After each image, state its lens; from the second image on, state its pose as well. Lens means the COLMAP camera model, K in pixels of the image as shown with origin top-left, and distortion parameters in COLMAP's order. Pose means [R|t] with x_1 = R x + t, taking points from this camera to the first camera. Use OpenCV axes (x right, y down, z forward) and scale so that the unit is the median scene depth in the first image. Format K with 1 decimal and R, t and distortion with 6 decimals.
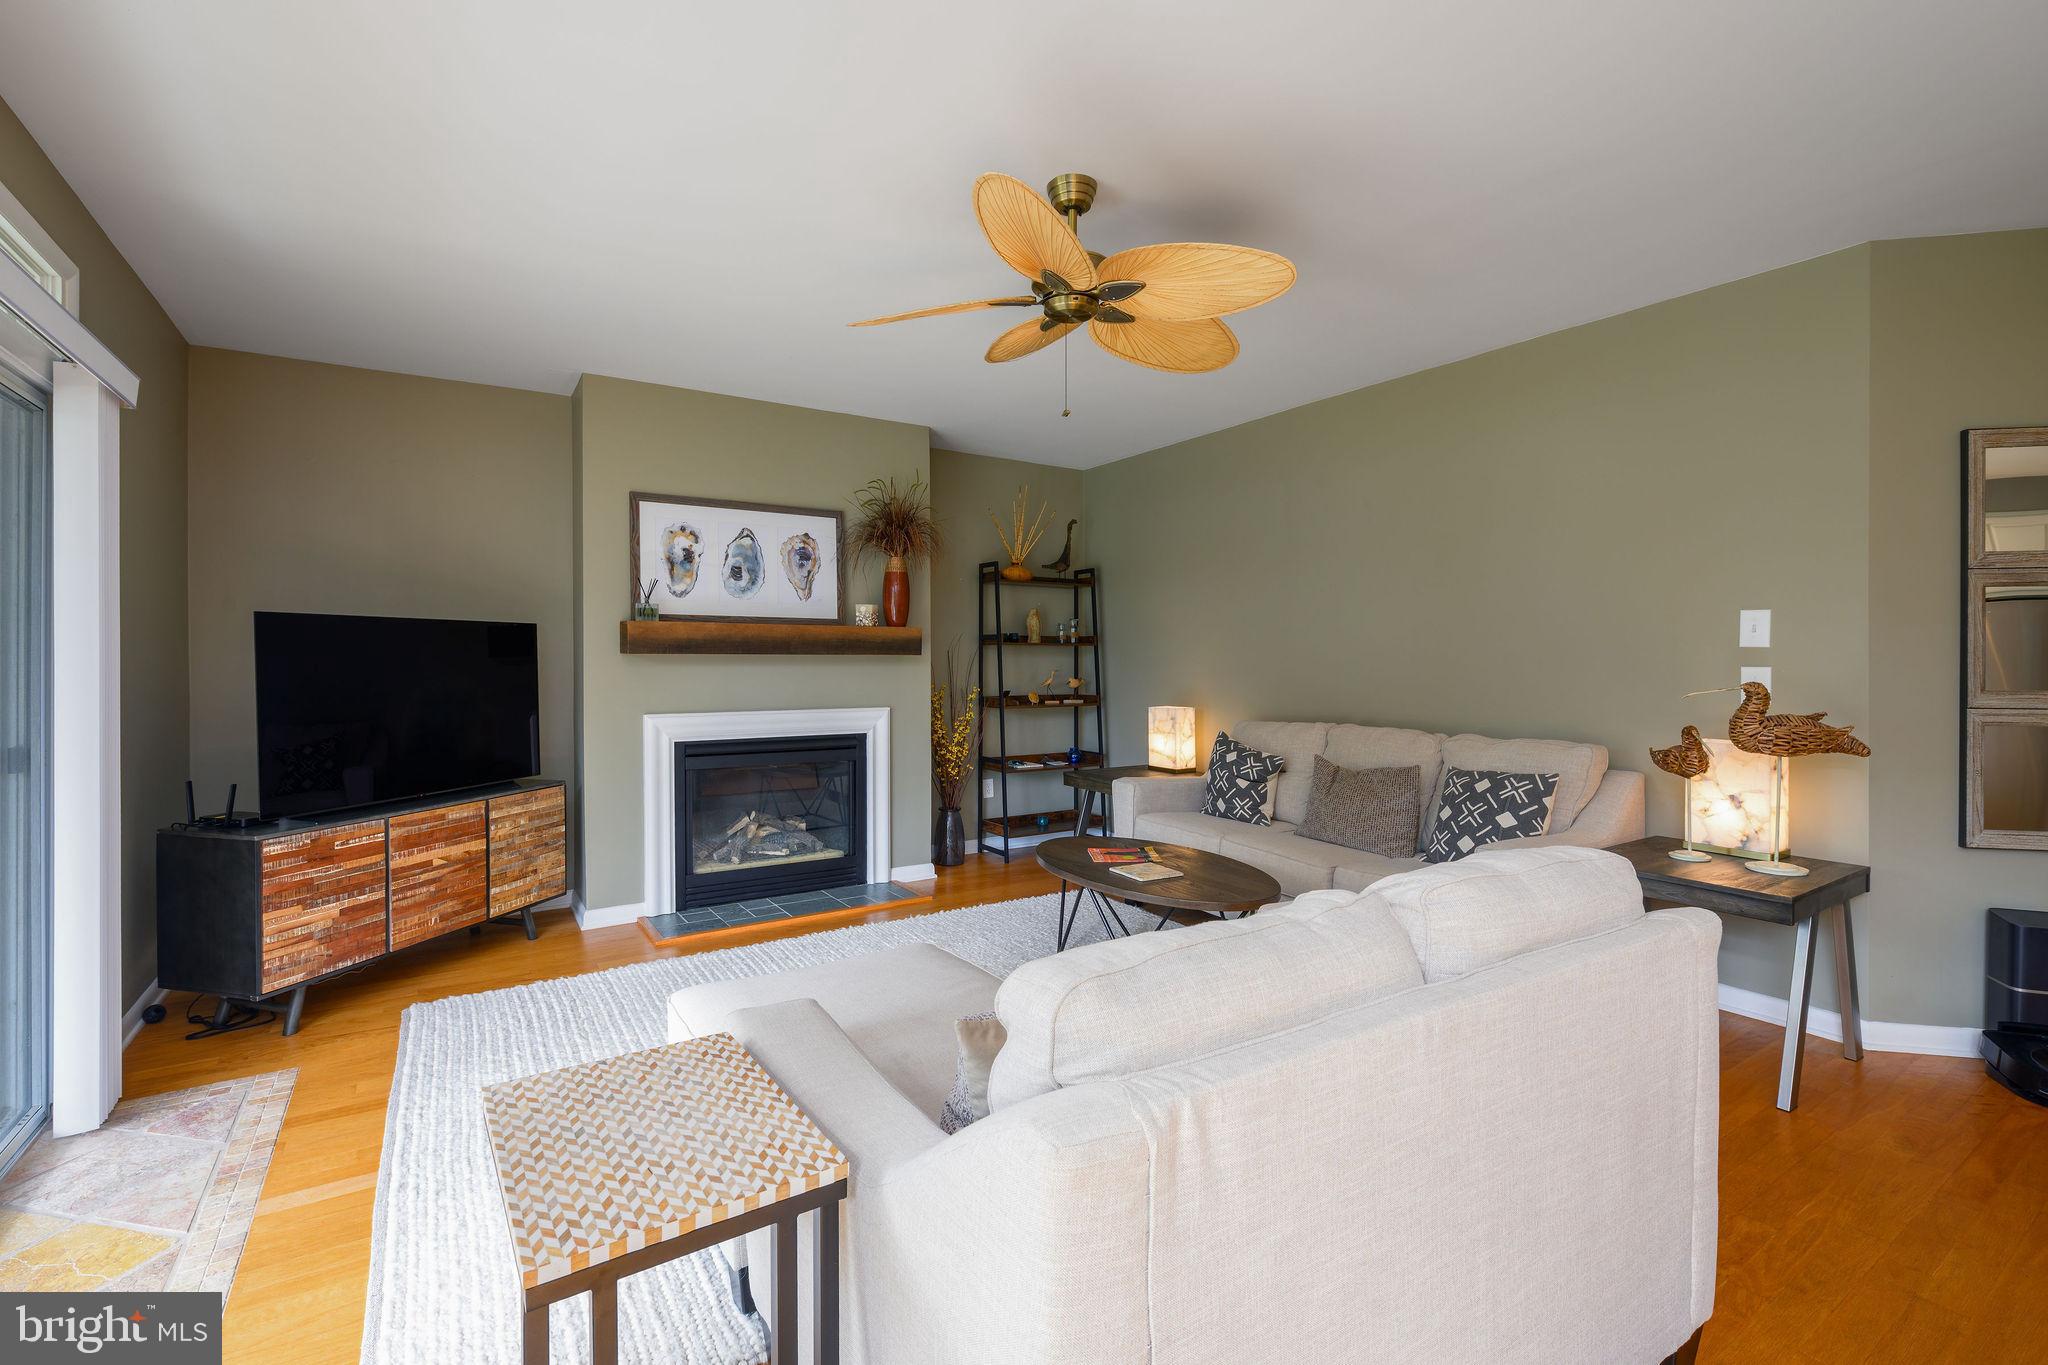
lens RADIAL K [[900.7, 0, 1013.5], [0, 900.7, 669.1], [0, 0, 1]] dist [-0.005403, -0.000233]
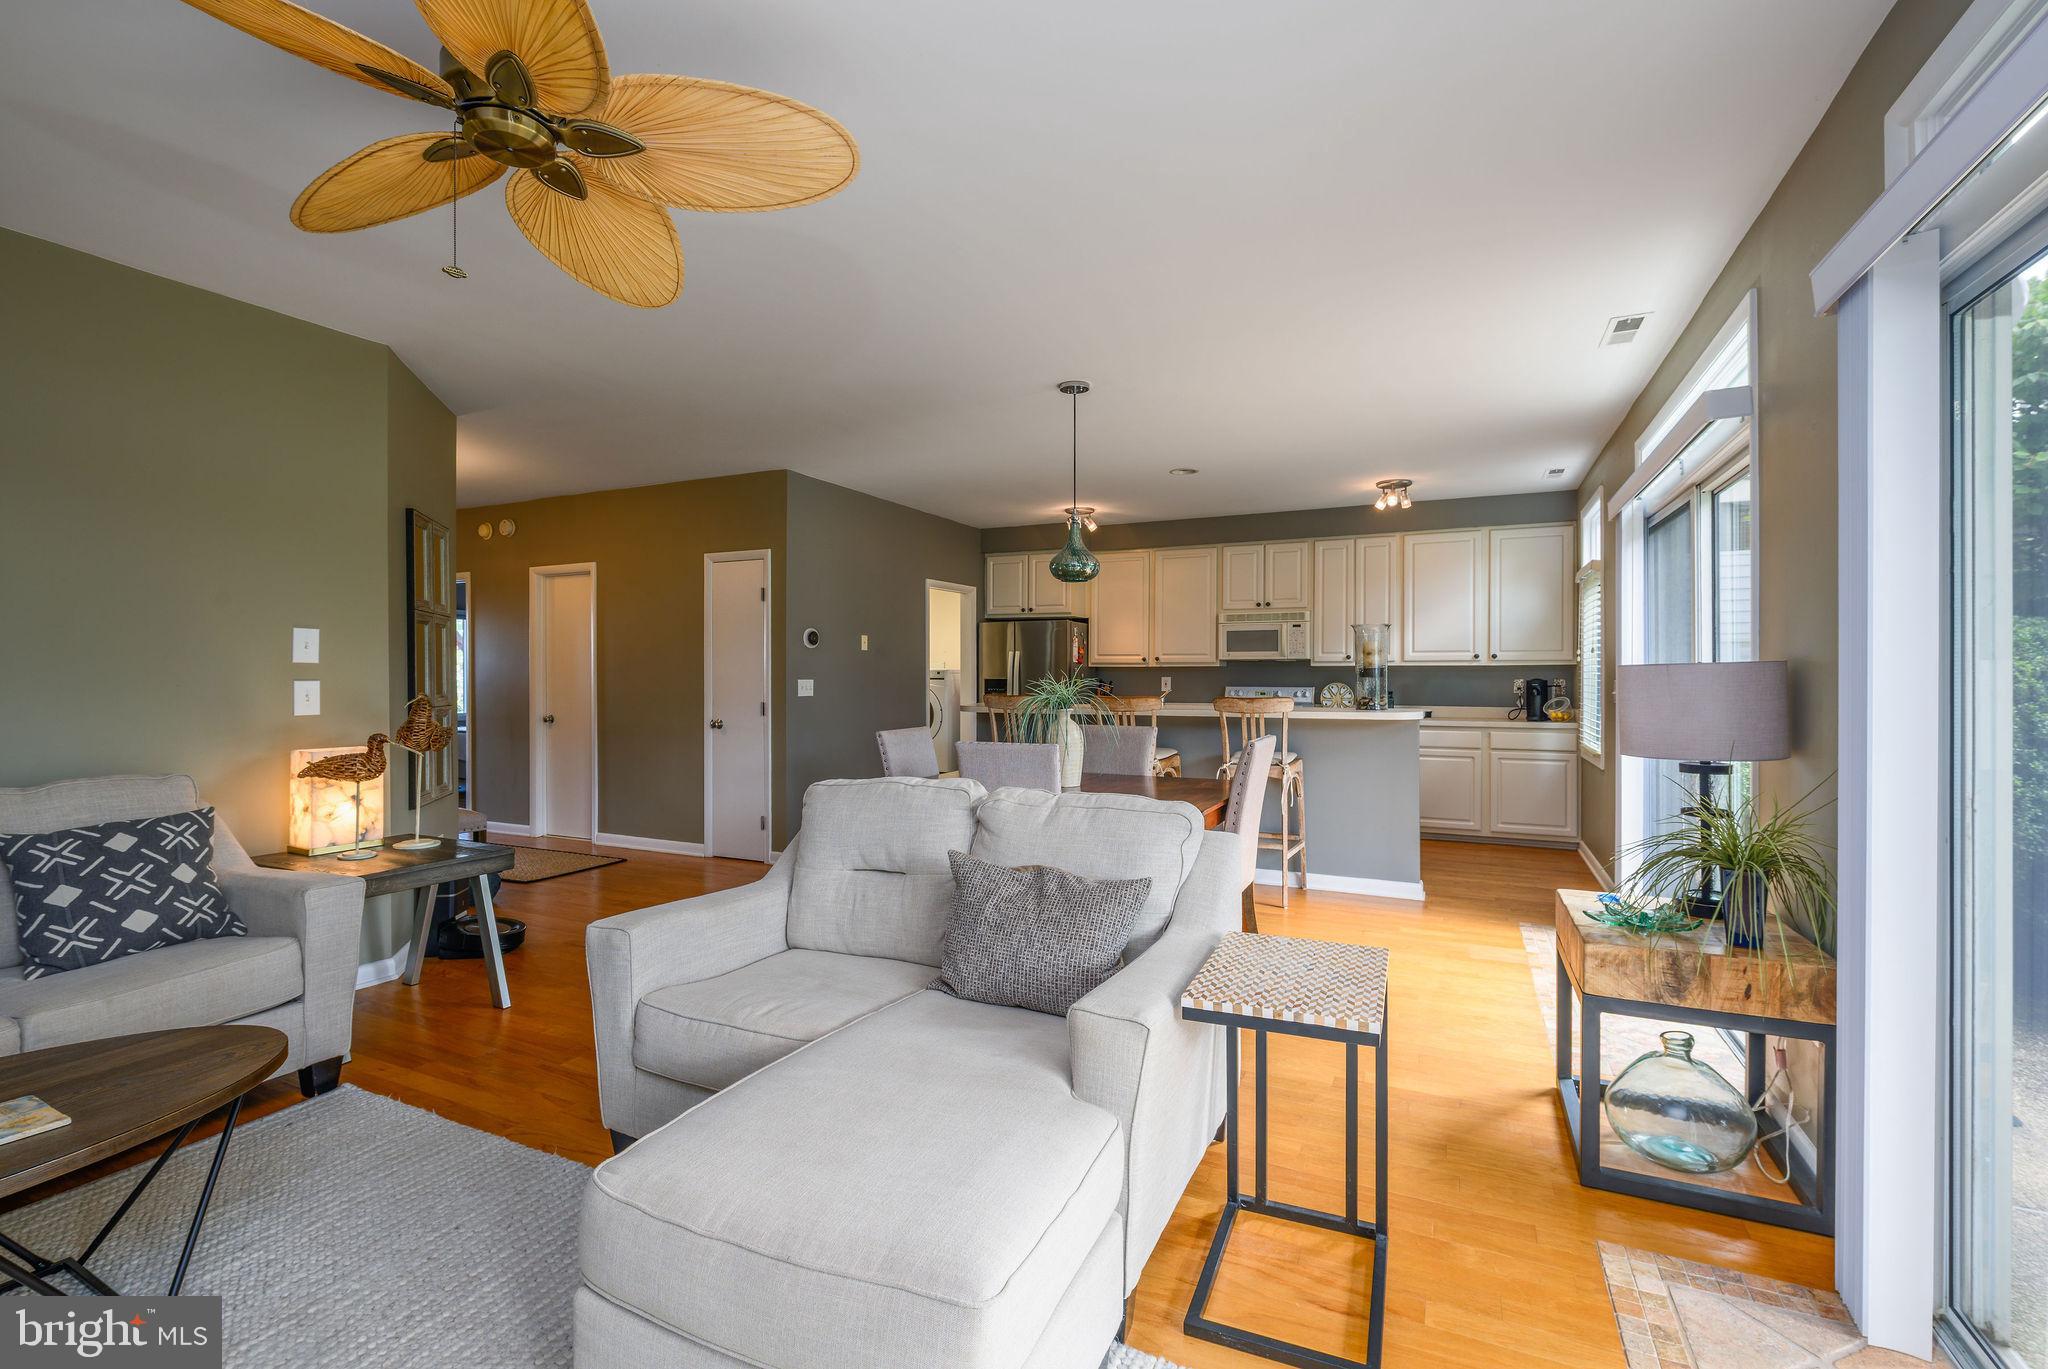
lens RADIAL K [[900.7, 0, 1010.7], [0, 900.7, 691.4], [0, 0, 1]] dist [-0.005403, -0.000233]
pose [[-0.512961, -0.015968, 0.858264, -0.425932], [0.008659, 0.999680, 0.023774, -0.006577], [-0.858368, 0.019627, -0.512658, 0.634236]]
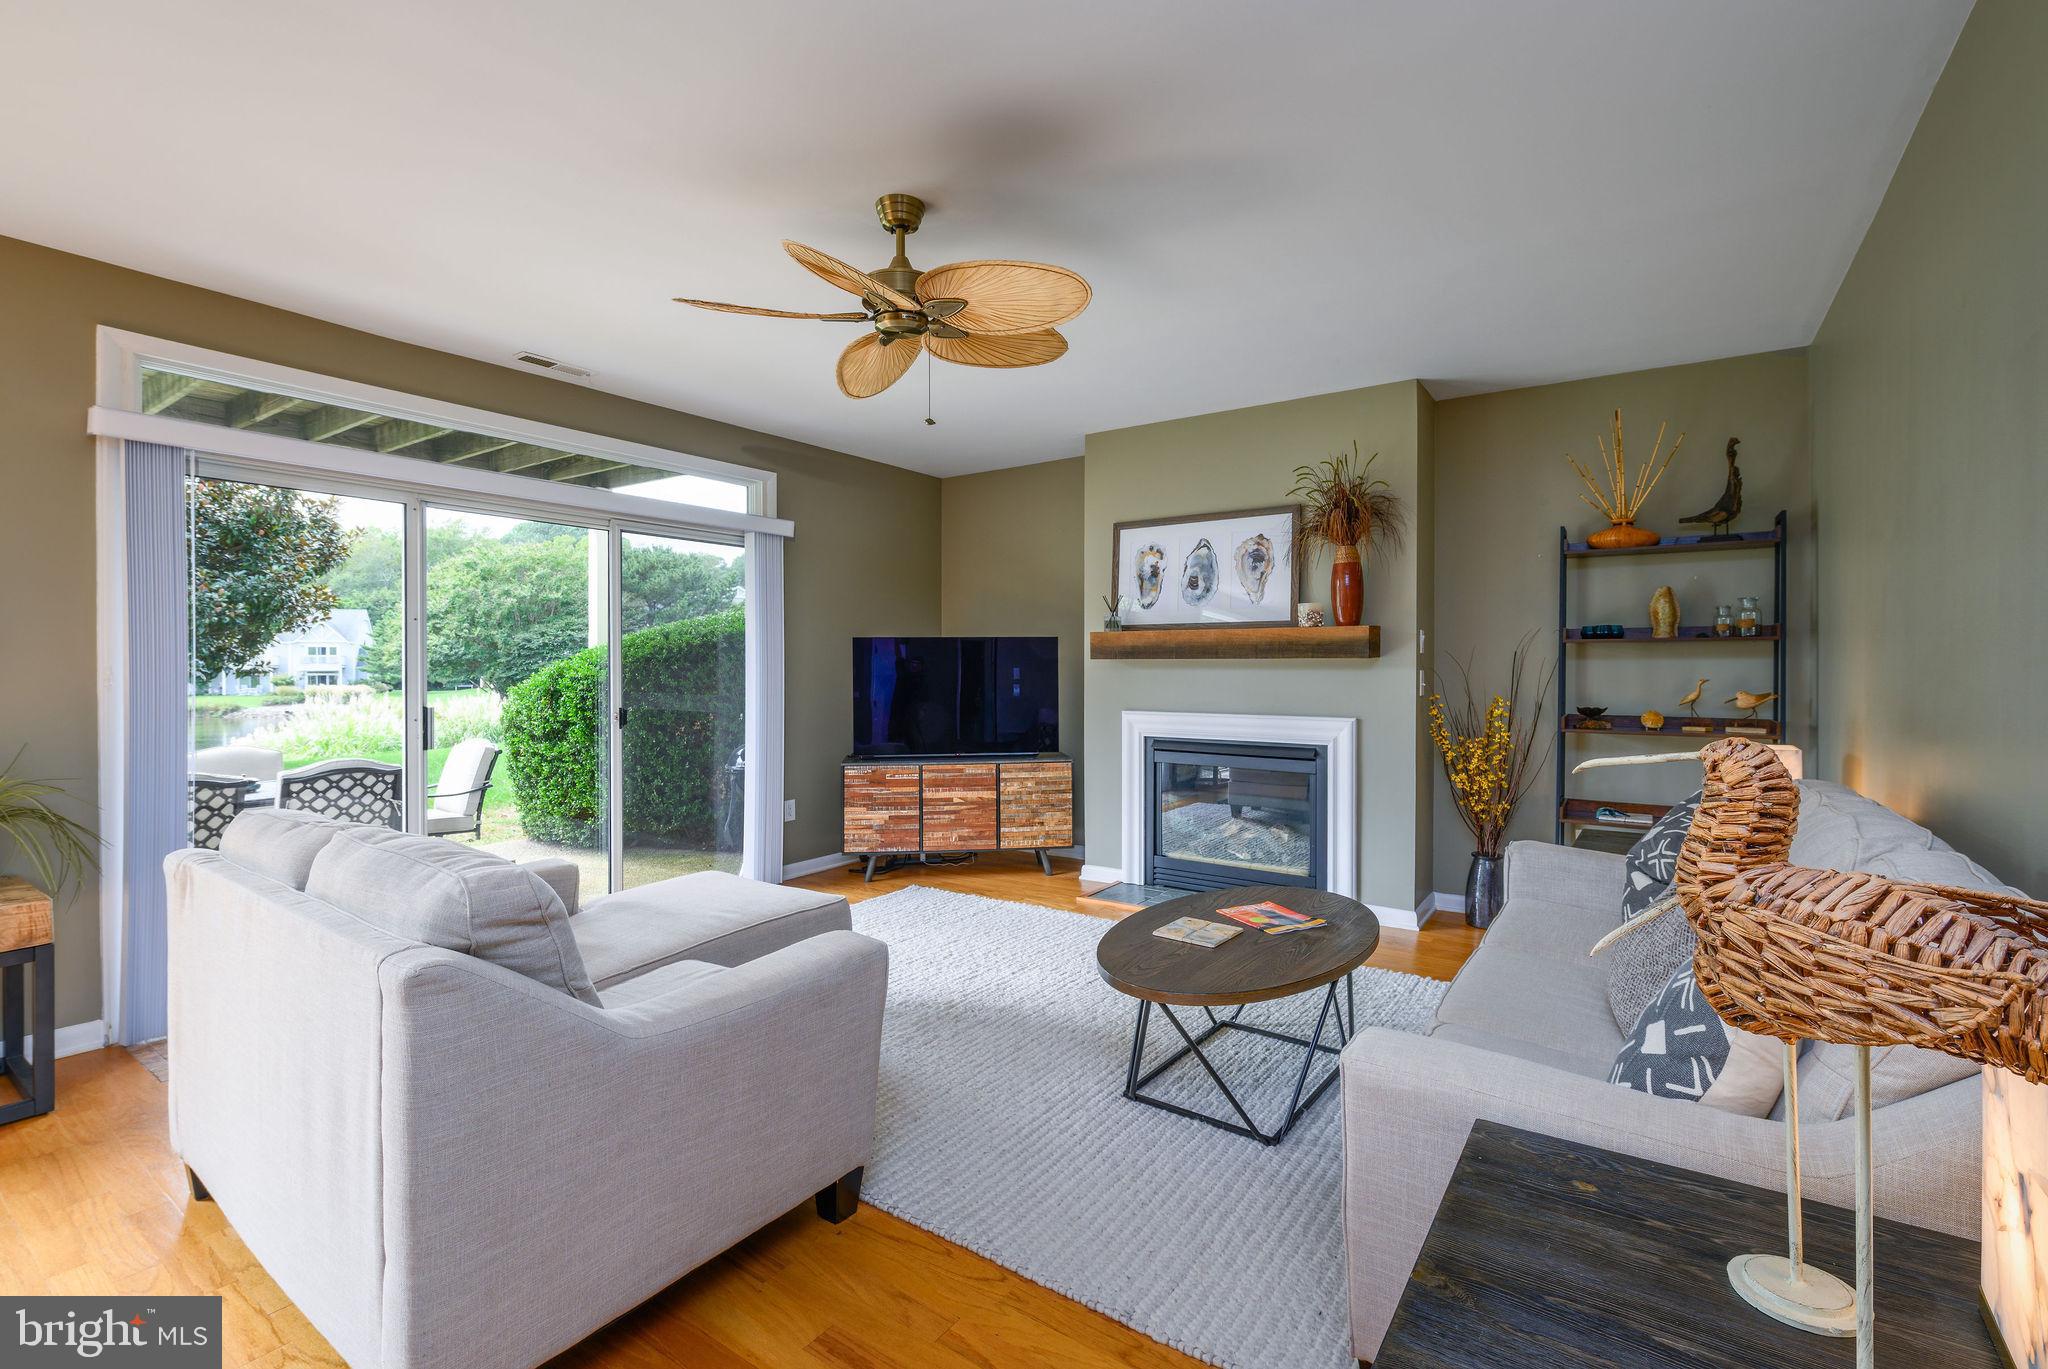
lens RADIAL K [[900.7, 0, 1024.9], [0, 900.7, 677.5], [0, 0, 1]] dist [-0.005403, -0.000233]
pose [[0.386685, 0.012358, -0.922129, 0.670448], [-0.008089, 0.999917, 0.010009, -0.003985], [0.922176, 0.003589, 0.386753, 0.452814]]
